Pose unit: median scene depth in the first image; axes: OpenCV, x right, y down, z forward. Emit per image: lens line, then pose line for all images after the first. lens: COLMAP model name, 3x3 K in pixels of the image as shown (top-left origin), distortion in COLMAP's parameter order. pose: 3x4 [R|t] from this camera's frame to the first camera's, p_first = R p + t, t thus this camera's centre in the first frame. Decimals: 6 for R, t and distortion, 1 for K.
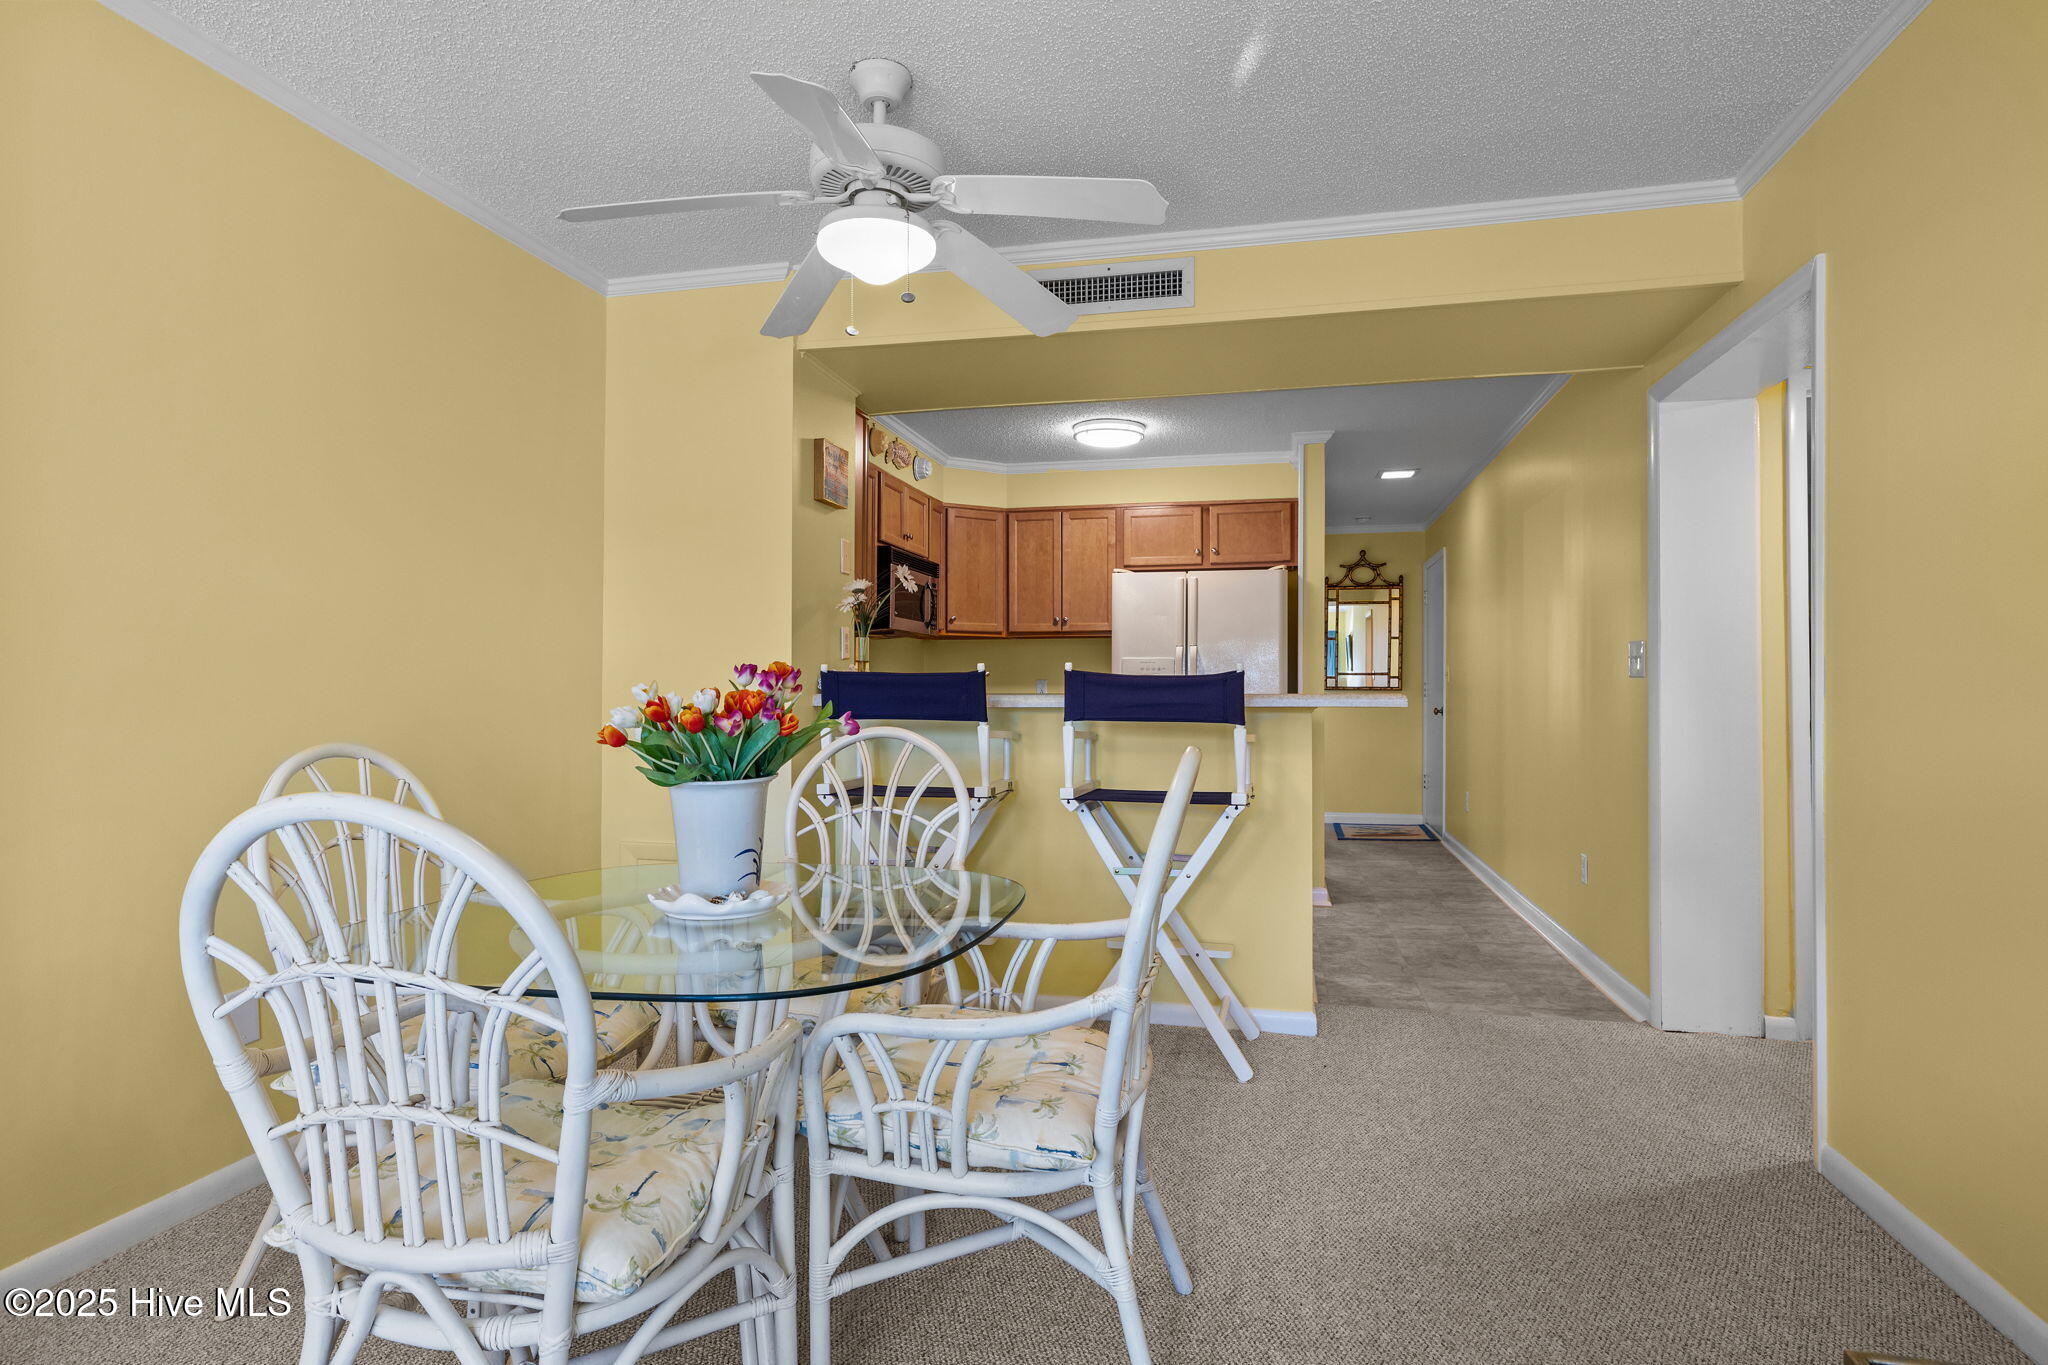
lens RADIAL K [[1009.4, 0, 1026.7], [0, 1009.4, 693.6], [0, 0, 1]] dist [0.004563, -0.000317]
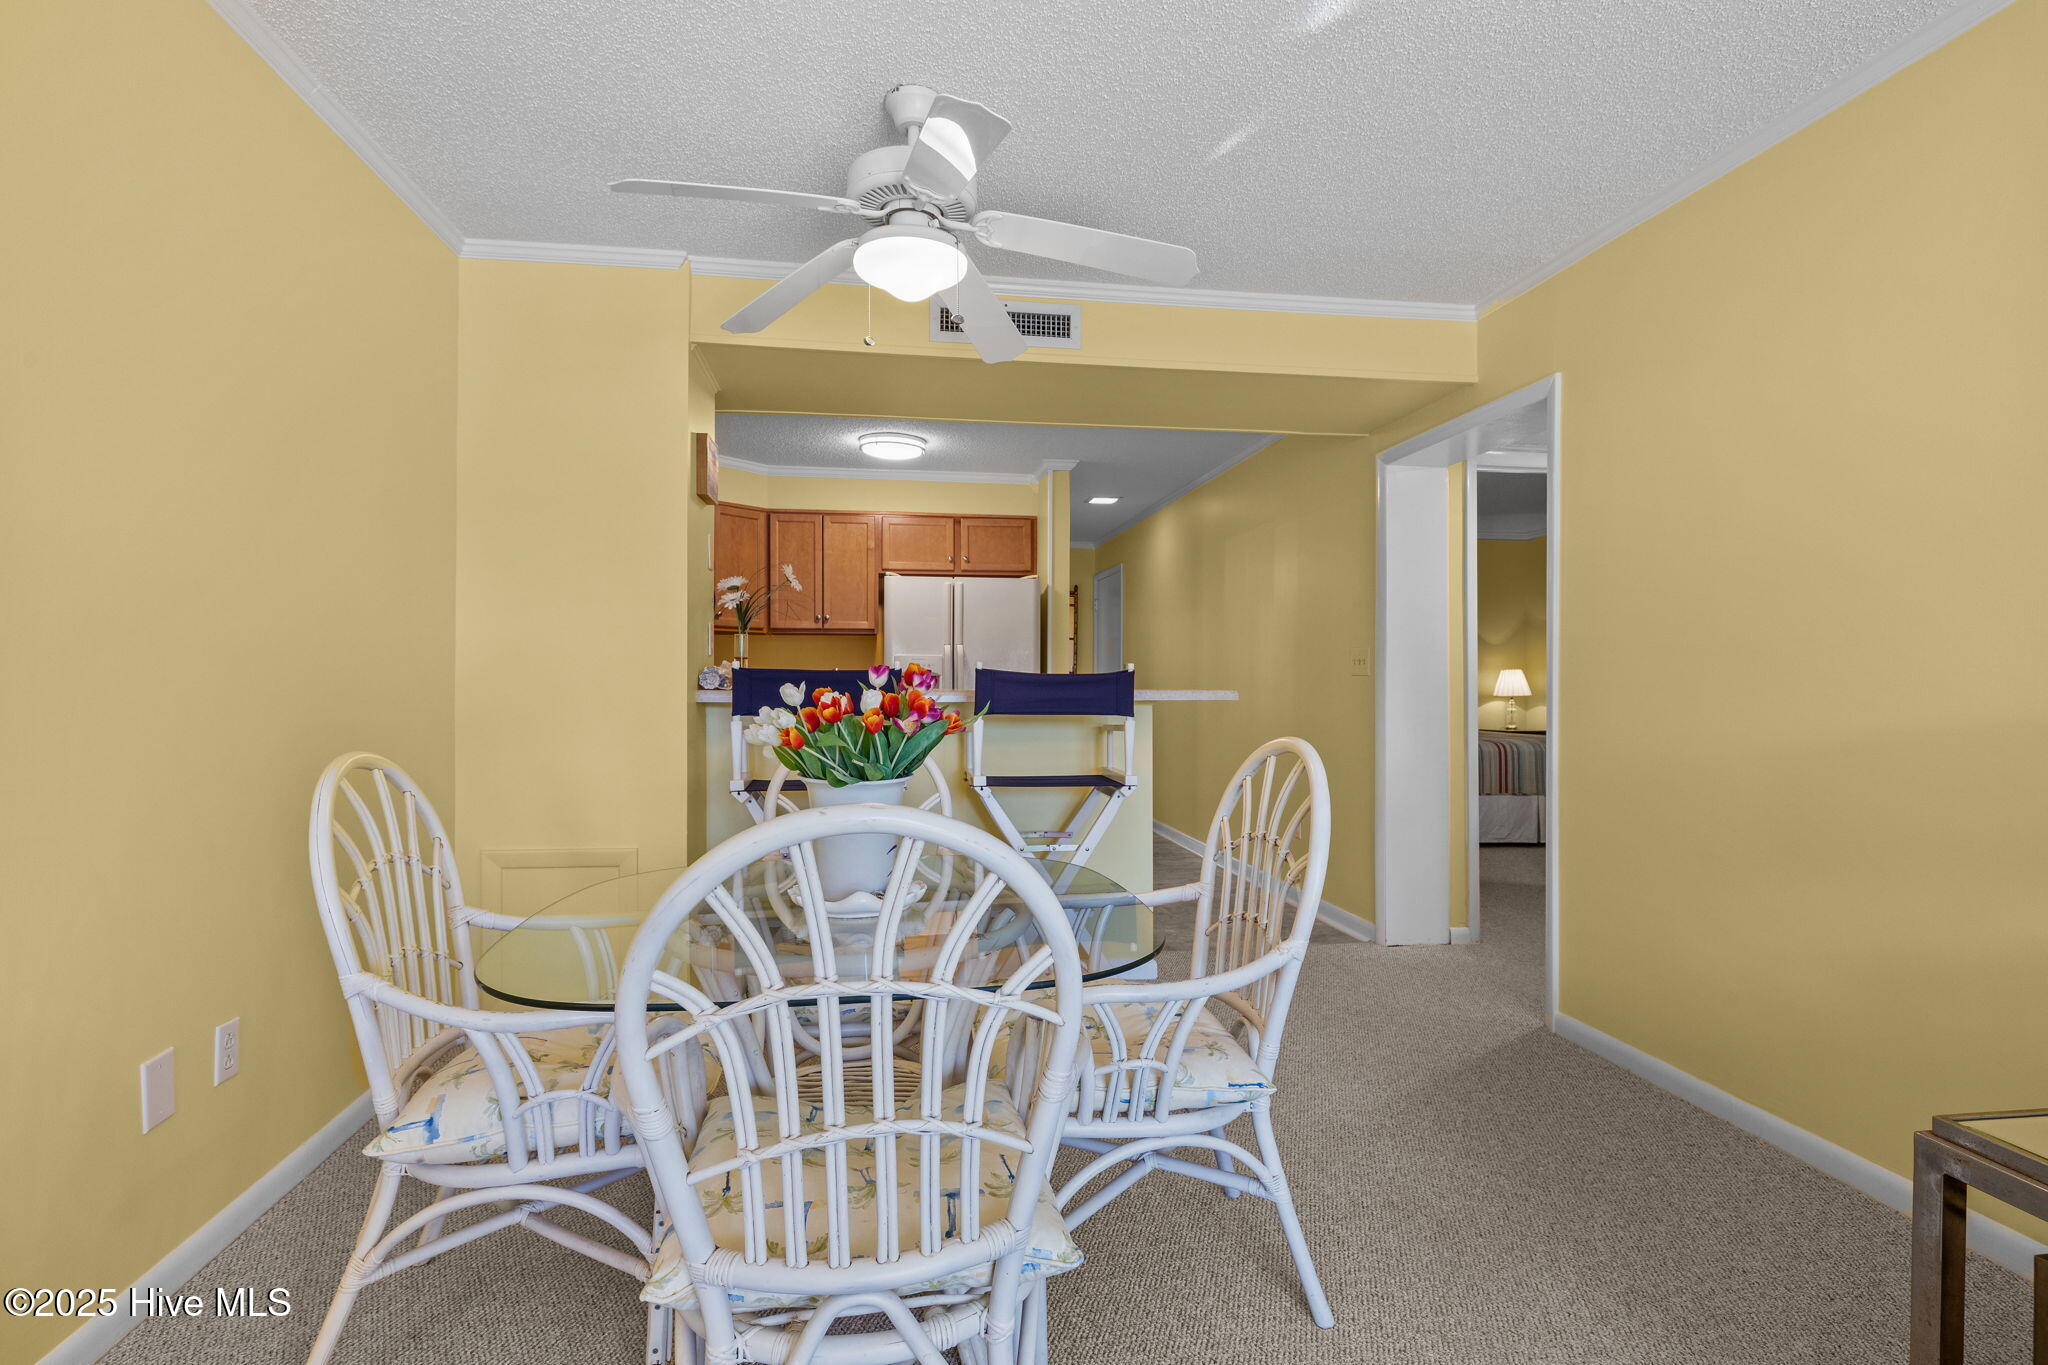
lens RADIAL K [[936.4, 0, 1024.0], [0, 936.4, 682.5], [0, 0, 1]] dist [-0.002045, -0.000158]
pose [[0.937455, -0.000353, 0.348108, -0.234260], [0.002117, 0.999987, -0.004685, -0.002120], [-0.348101, 0.005129, 0.937443, 0.031511]]
